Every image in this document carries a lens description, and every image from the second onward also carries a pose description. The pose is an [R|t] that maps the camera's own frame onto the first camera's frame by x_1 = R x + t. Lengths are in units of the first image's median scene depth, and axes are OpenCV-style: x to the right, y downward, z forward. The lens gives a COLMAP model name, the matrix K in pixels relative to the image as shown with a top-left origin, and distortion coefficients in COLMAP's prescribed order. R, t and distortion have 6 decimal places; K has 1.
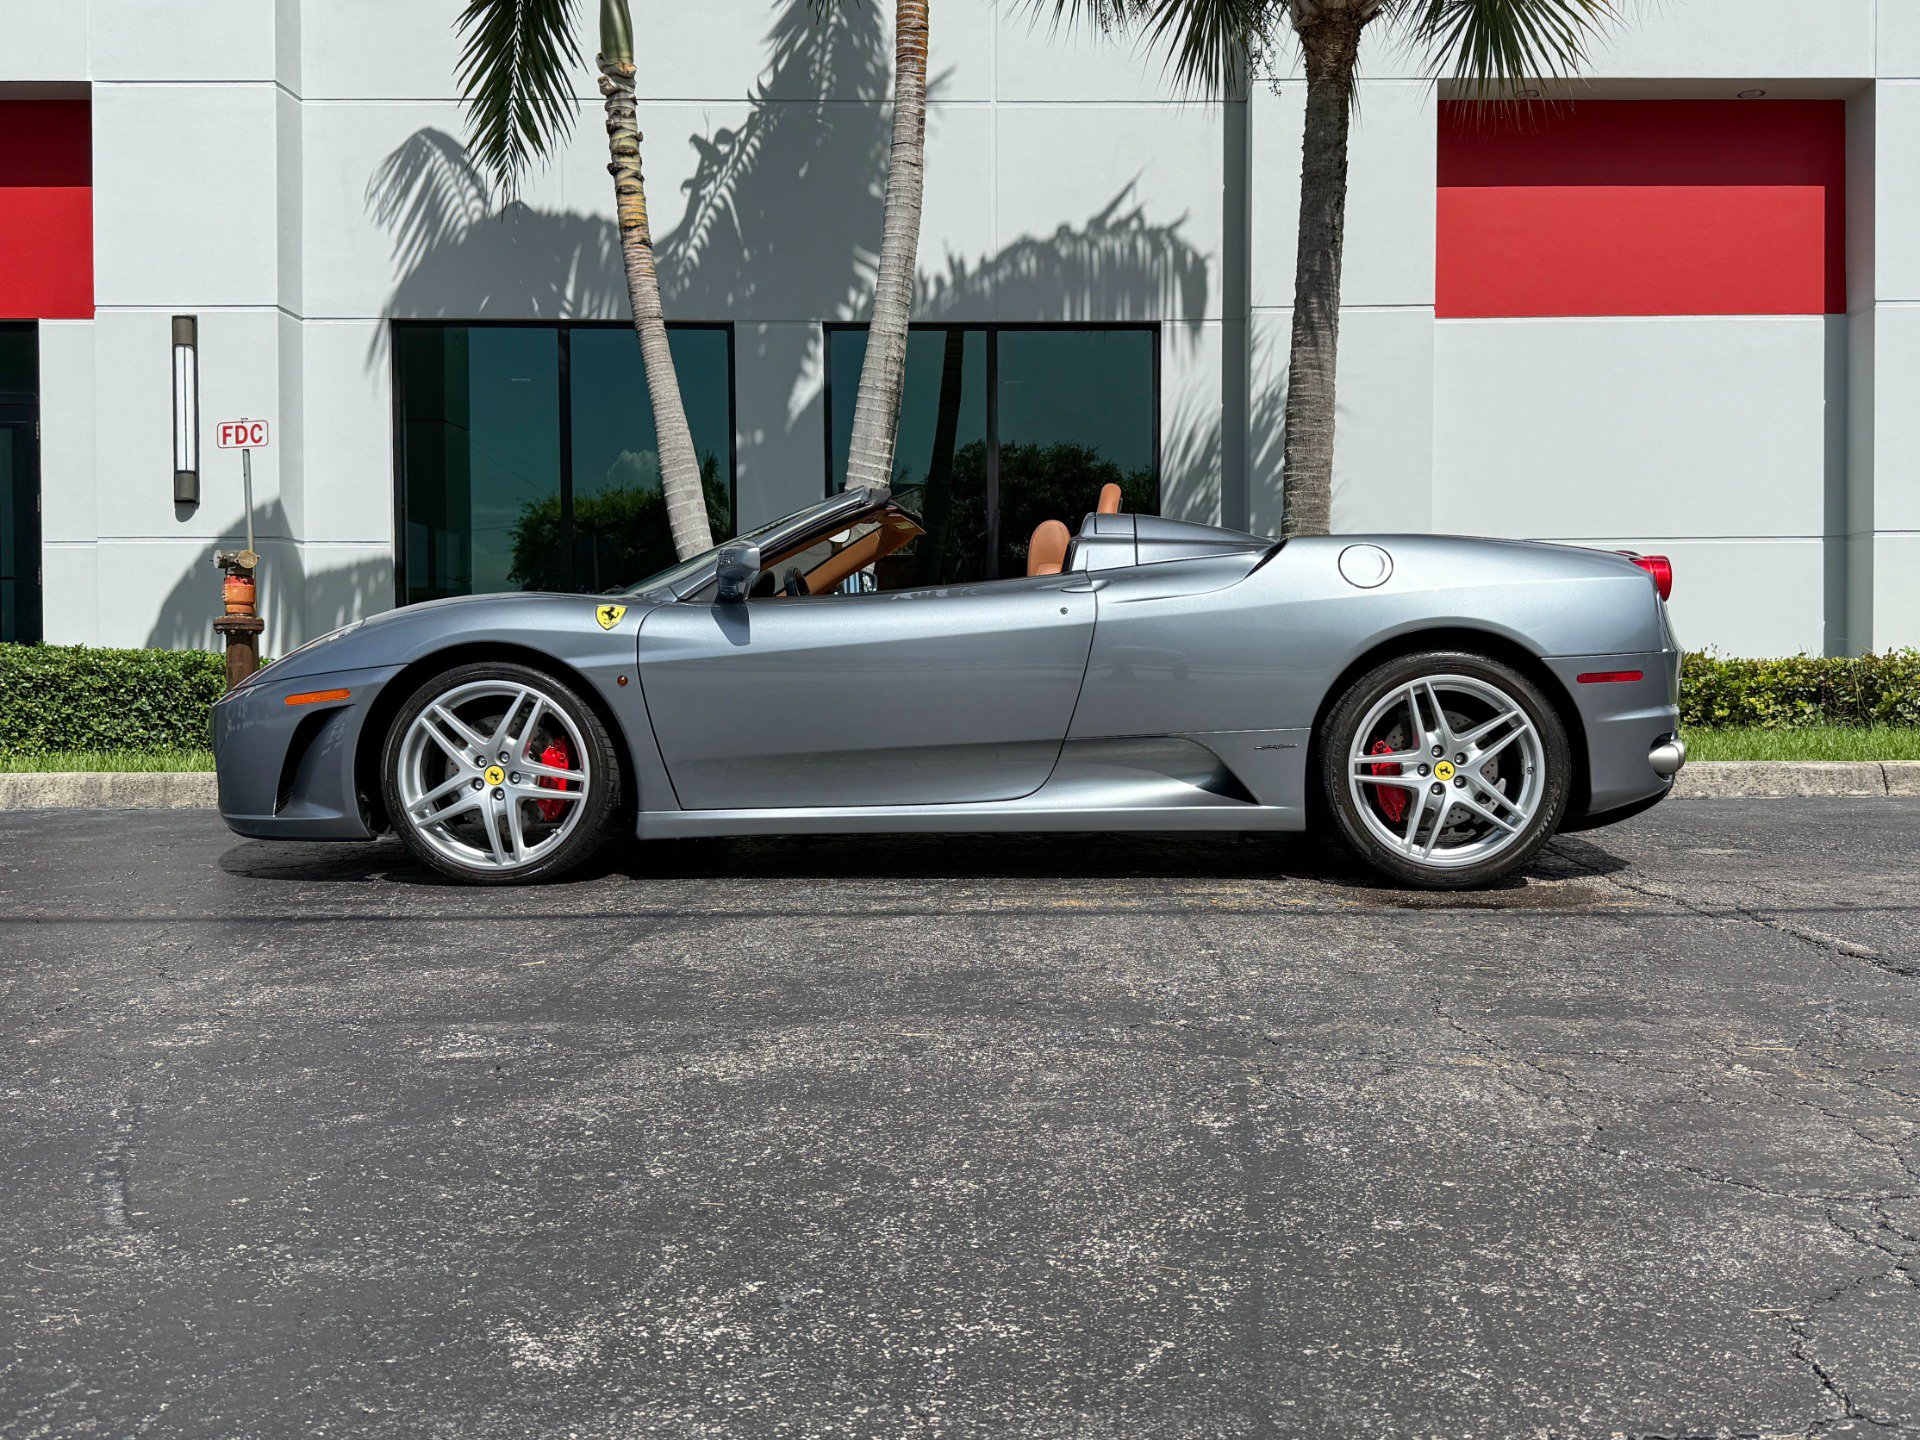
lens RADIAL K [[1683.4, 0, 1014.5], [0, 1683.4, 719.7], [0, 0, 1]] dist [0.149601, -0.296956]
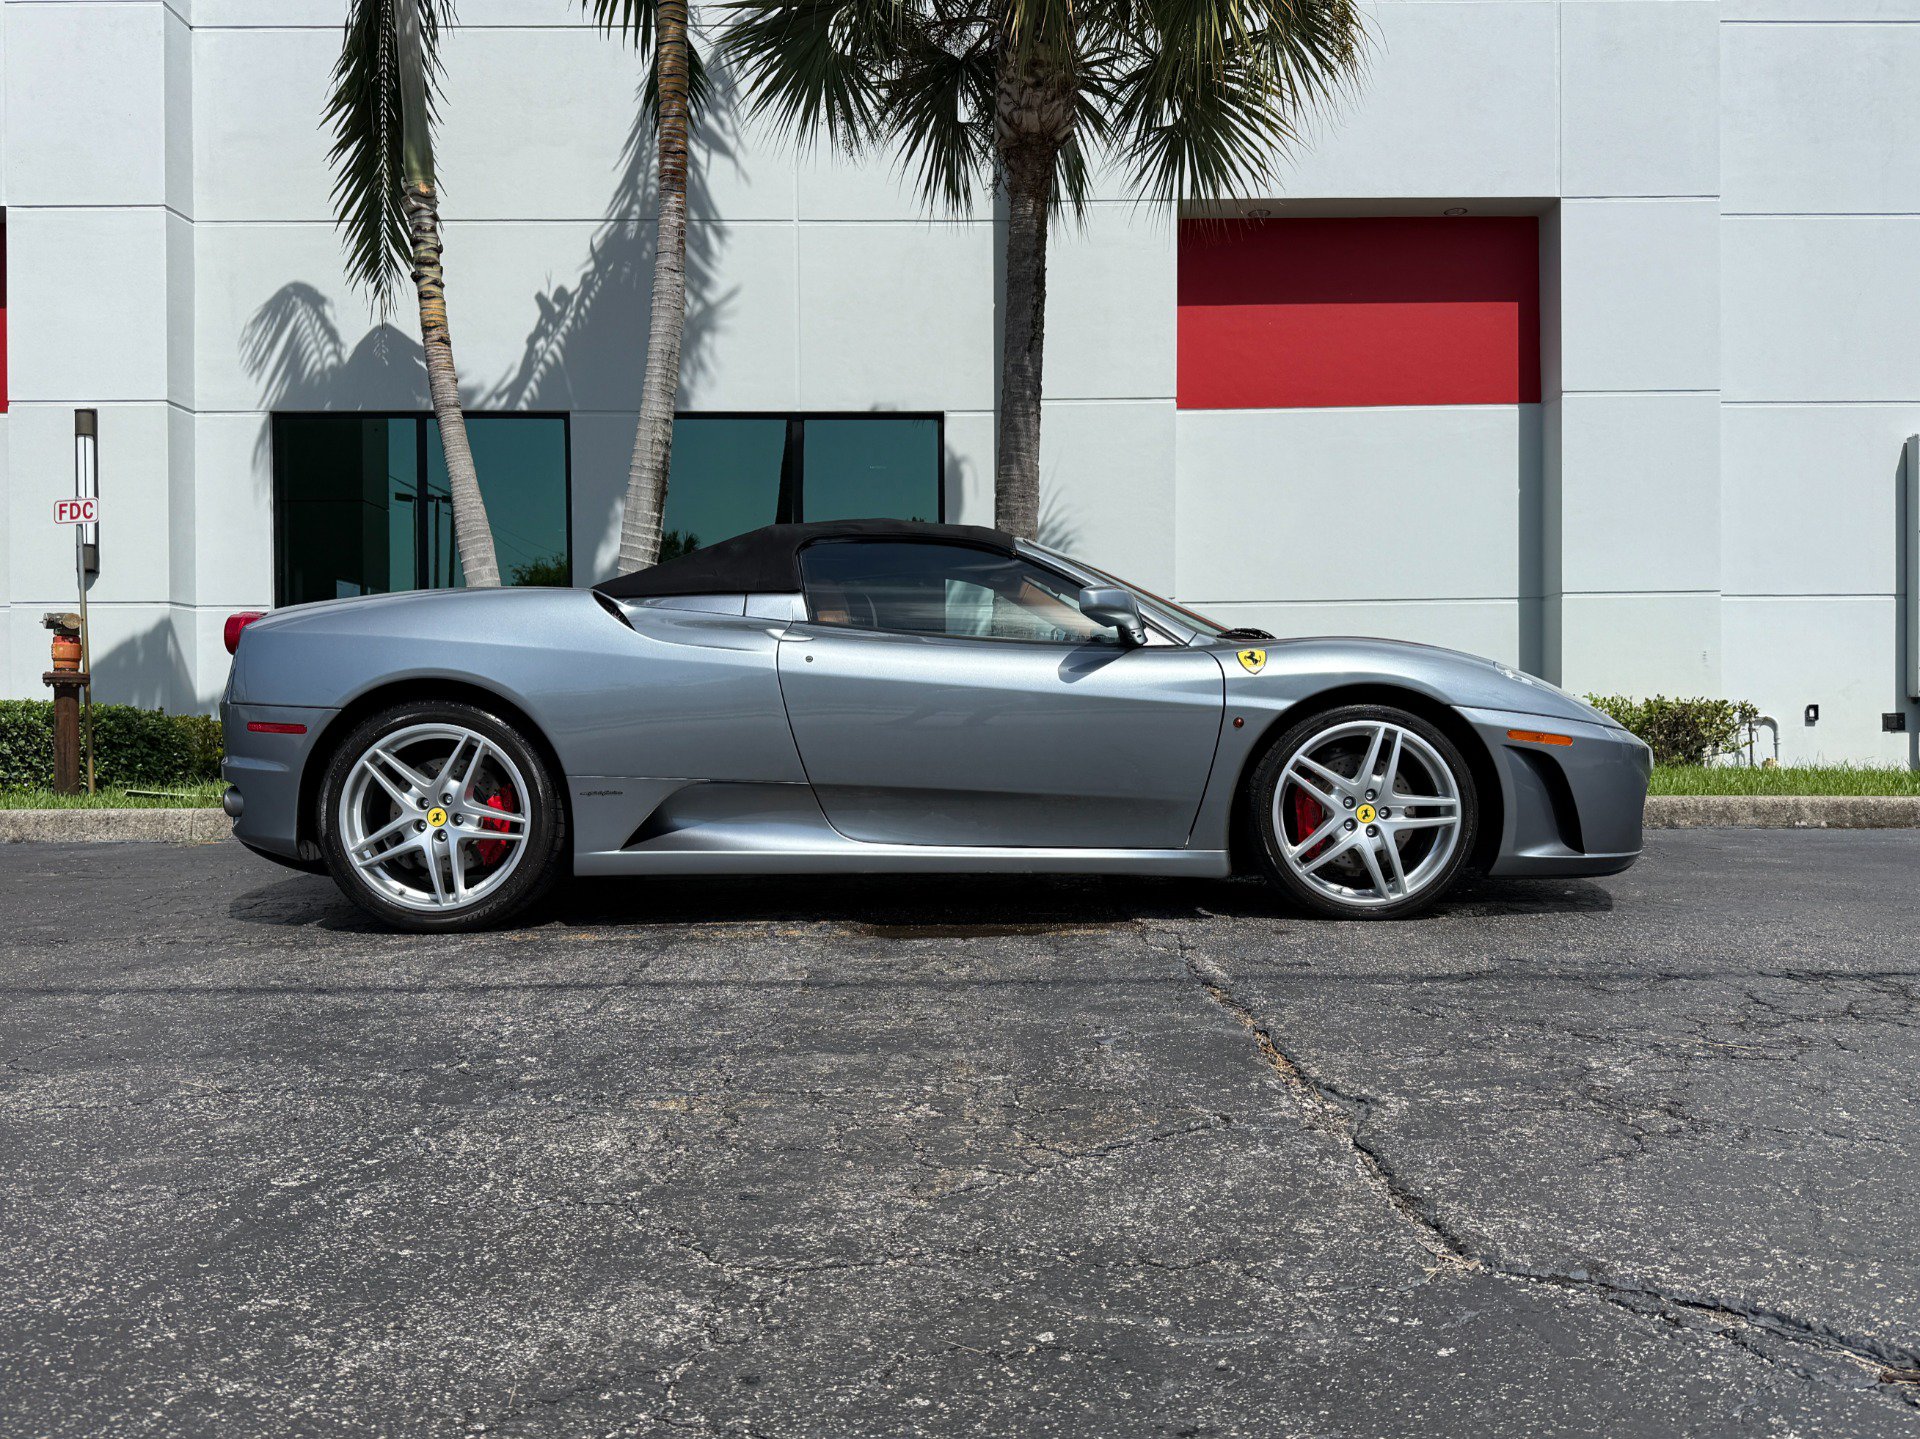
lens RADIAL K [[1446.7, 0, 951.2], [0, 1446.7, 737.4], [0, 0, 1]] dist [0.059412, -0.089110]
pose [[0.999996, -0.002264, -0.001661, 0.123297], [0.002241, 0.999904, -0.013652, -0.002118], [0.001692, 0.013649, 0.999905, 0.035959]]
